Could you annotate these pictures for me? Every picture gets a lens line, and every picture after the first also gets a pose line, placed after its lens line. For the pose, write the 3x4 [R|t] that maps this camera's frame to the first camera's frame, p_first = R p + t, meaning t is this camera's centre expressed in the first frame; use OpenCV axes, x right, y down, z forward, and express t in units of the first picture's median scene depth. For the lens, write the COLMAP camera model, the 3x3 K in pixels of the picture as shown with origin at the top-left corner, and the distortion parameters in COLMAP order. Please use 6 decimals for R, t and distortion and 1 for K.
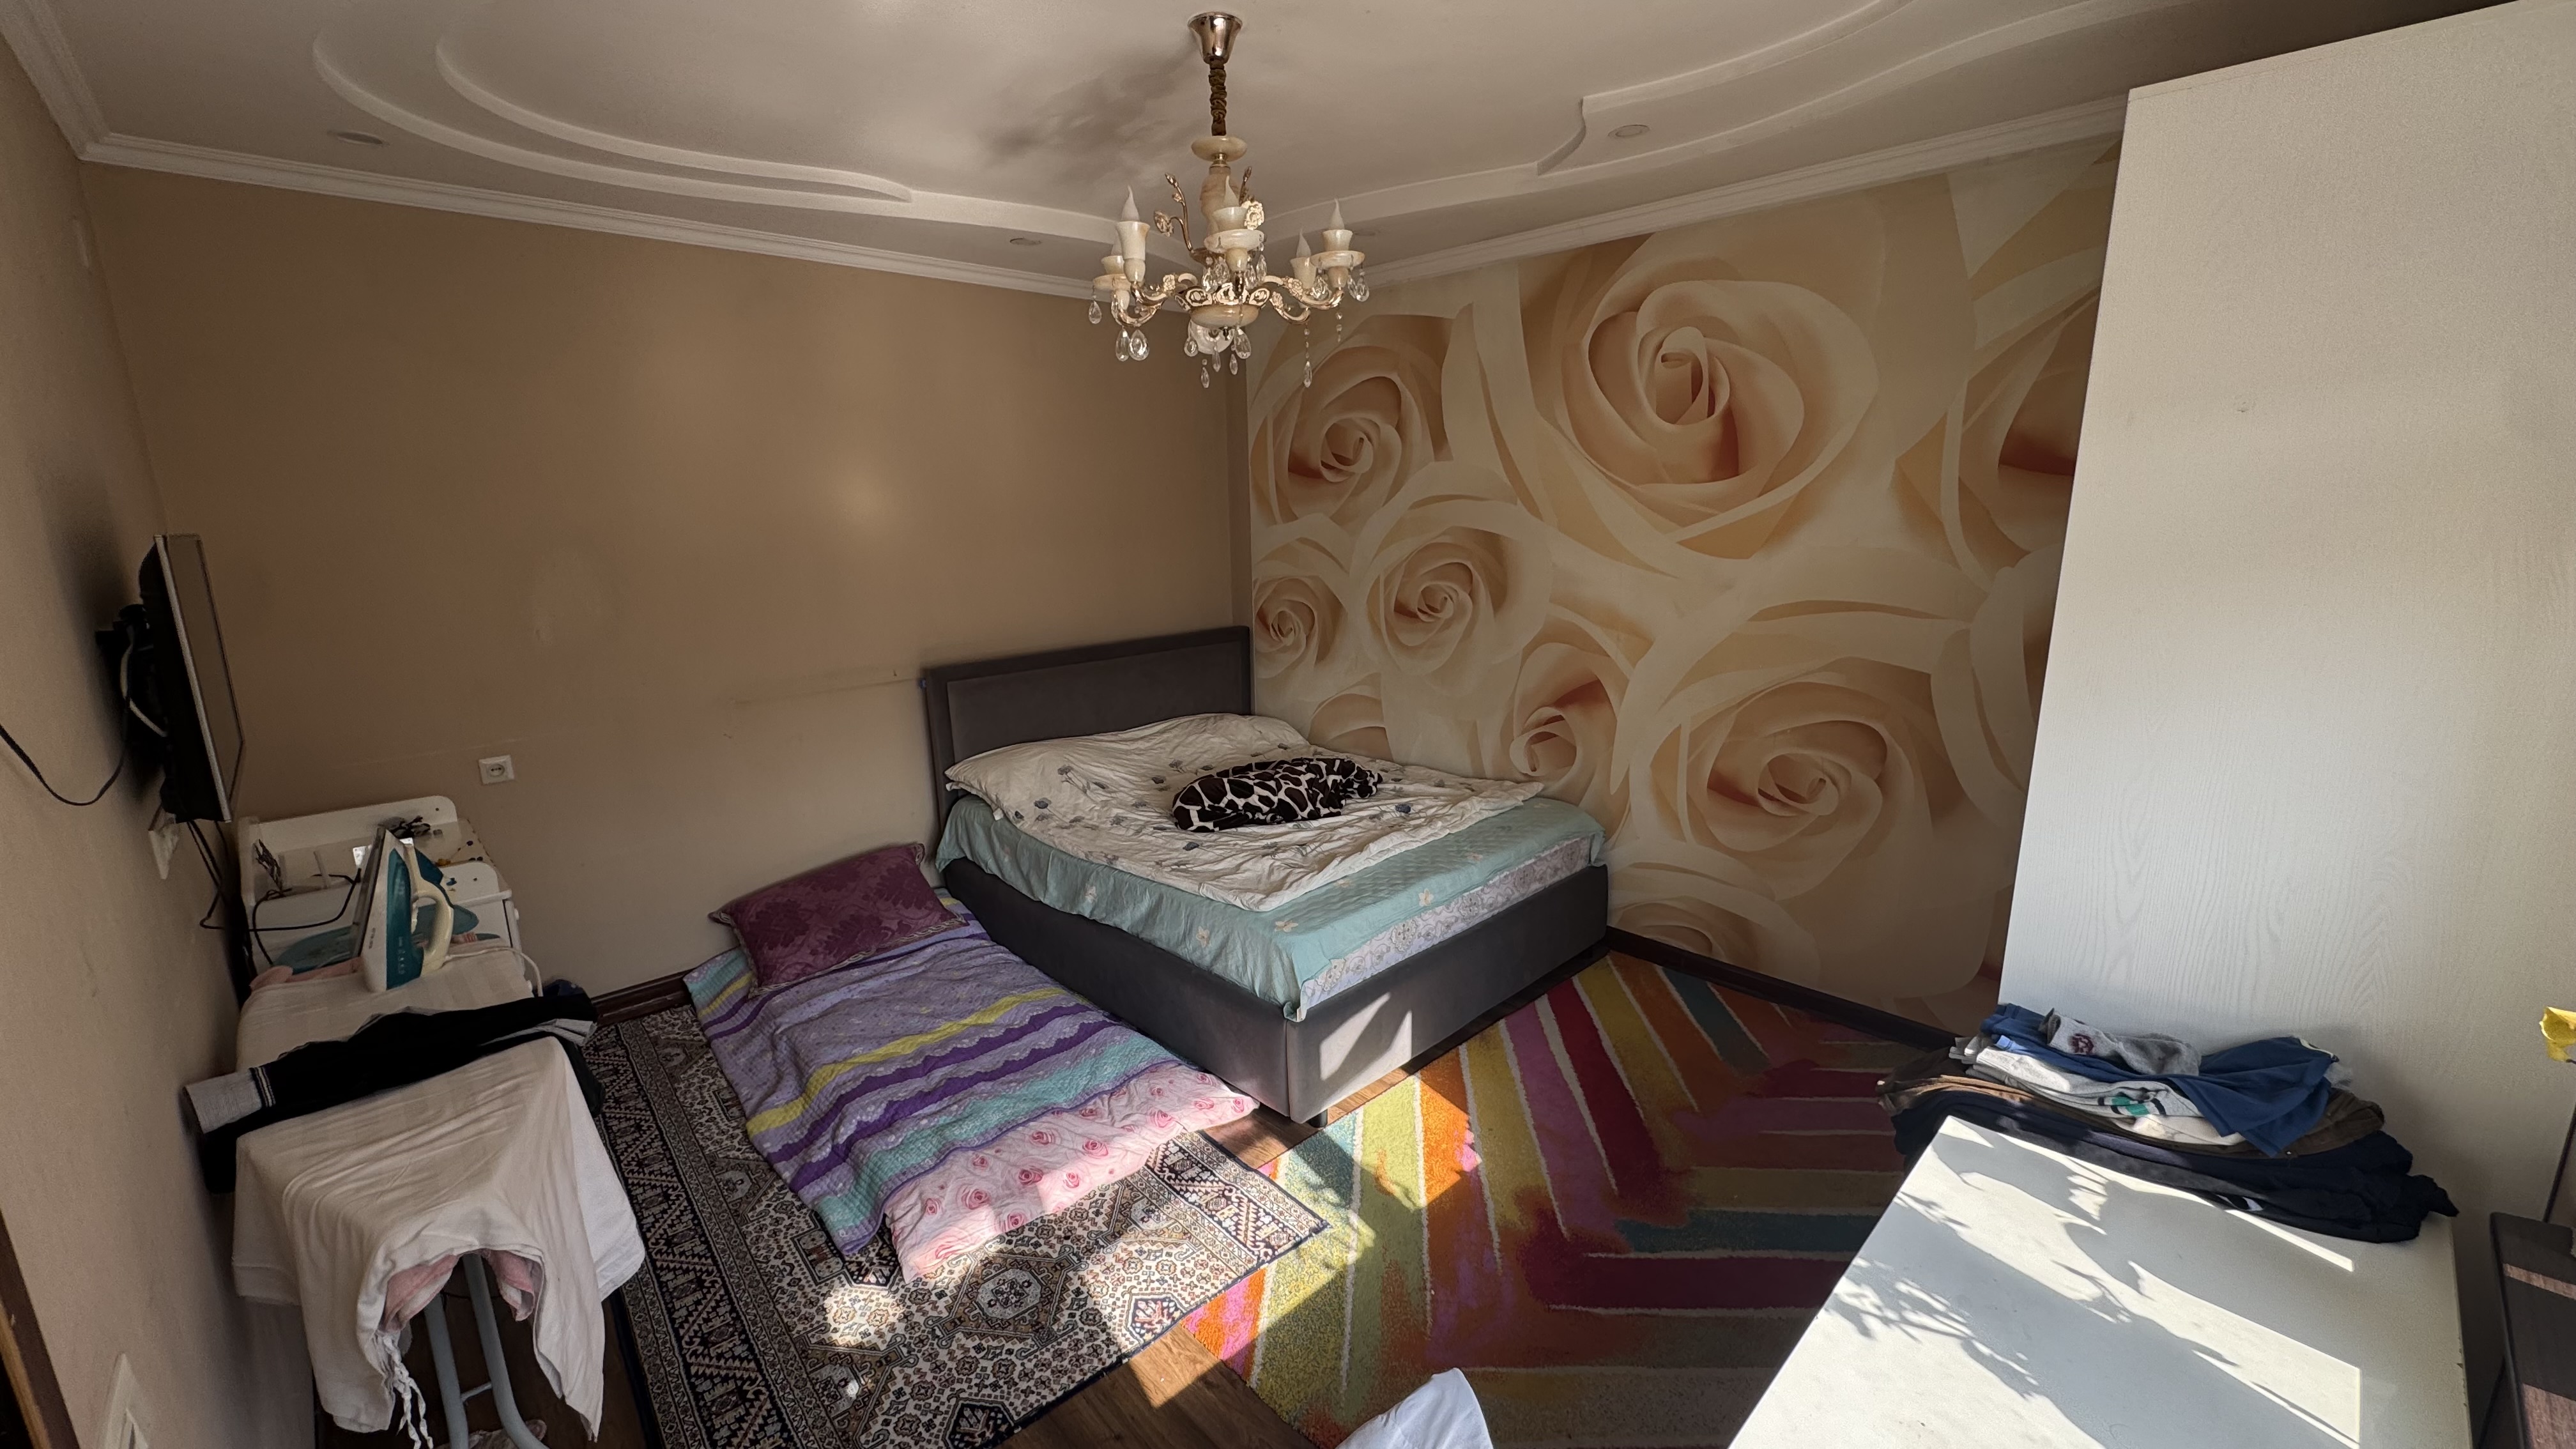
lens RADIAL K [[1021.9, 0, 1286.1], [0, 1021.9, 722.3], [0, 0, 1]] dist [-0.001055, -0.000541]
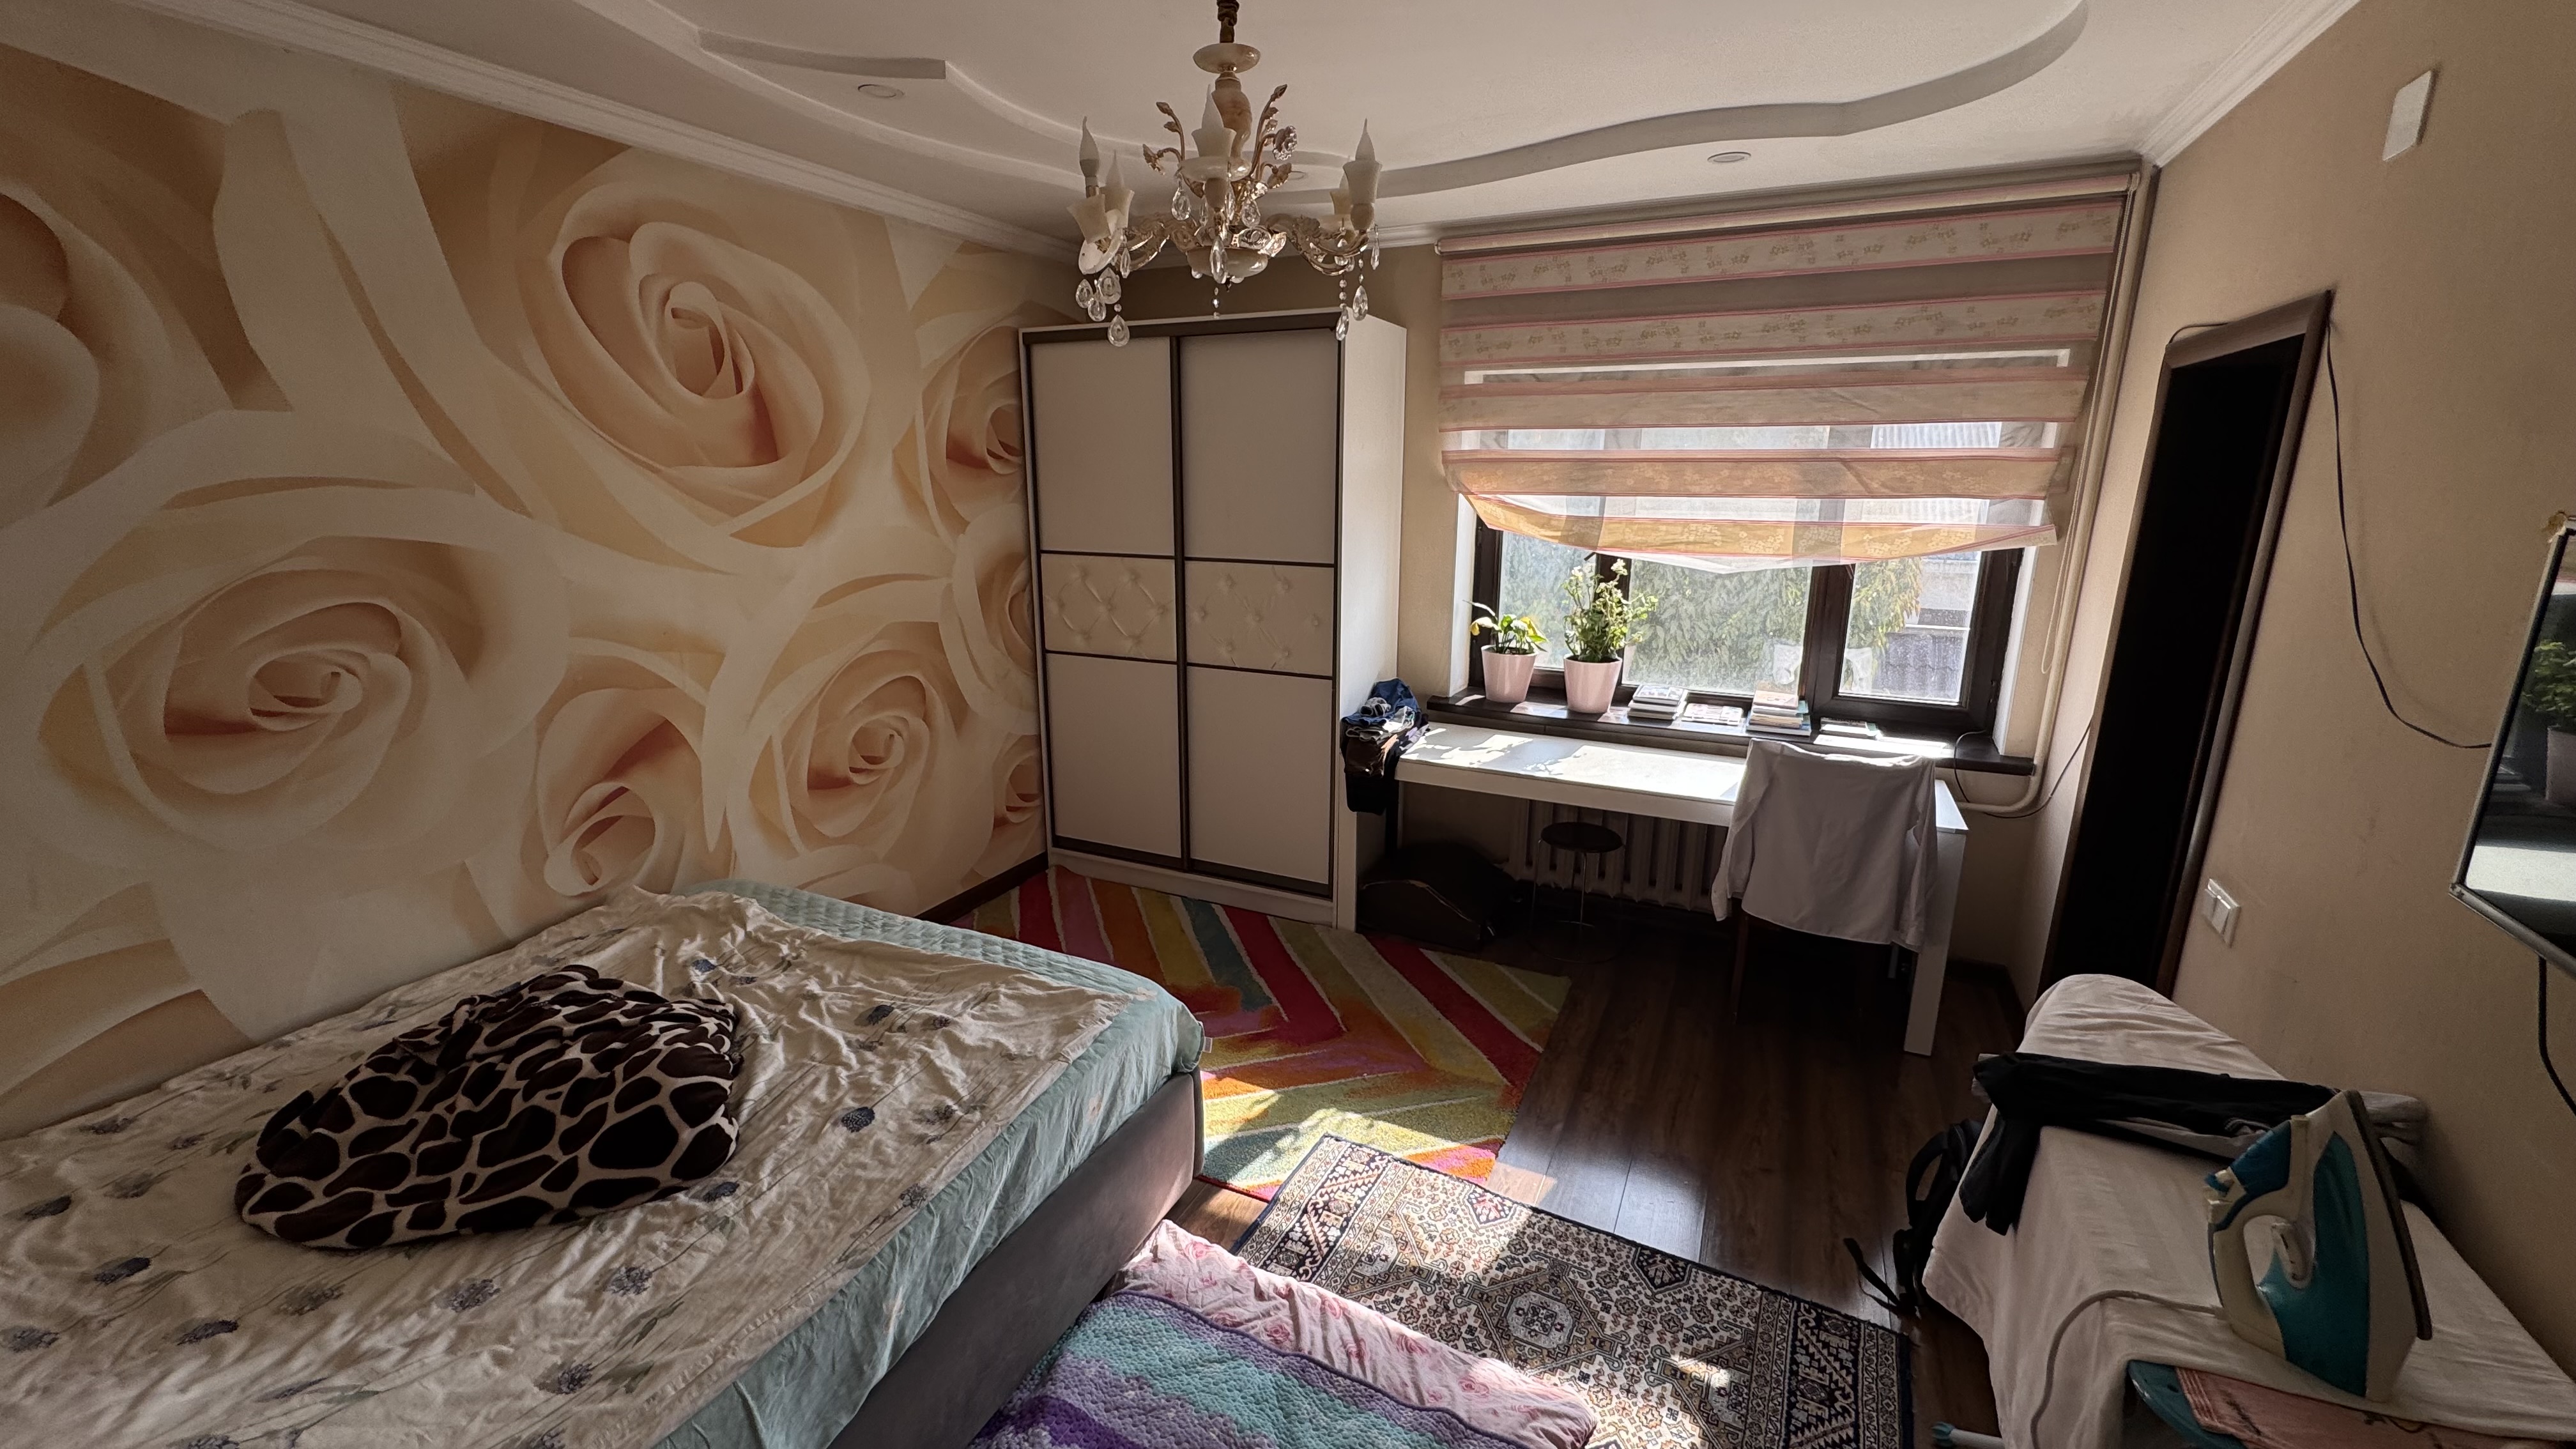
lens RADIAL K [[1021.9, 0, 1287.6], [0, 1021.9, 723.4], [0, 0, 1]] dist [-0.001055, -0.000541]
pose [[-0.345906, -0.209670, 0.914542, -0.685559], [0.205545, 0.934102, 0.291897, -0.205214], [-0.915478, 0.288948, -0.280015, 0.962119]]
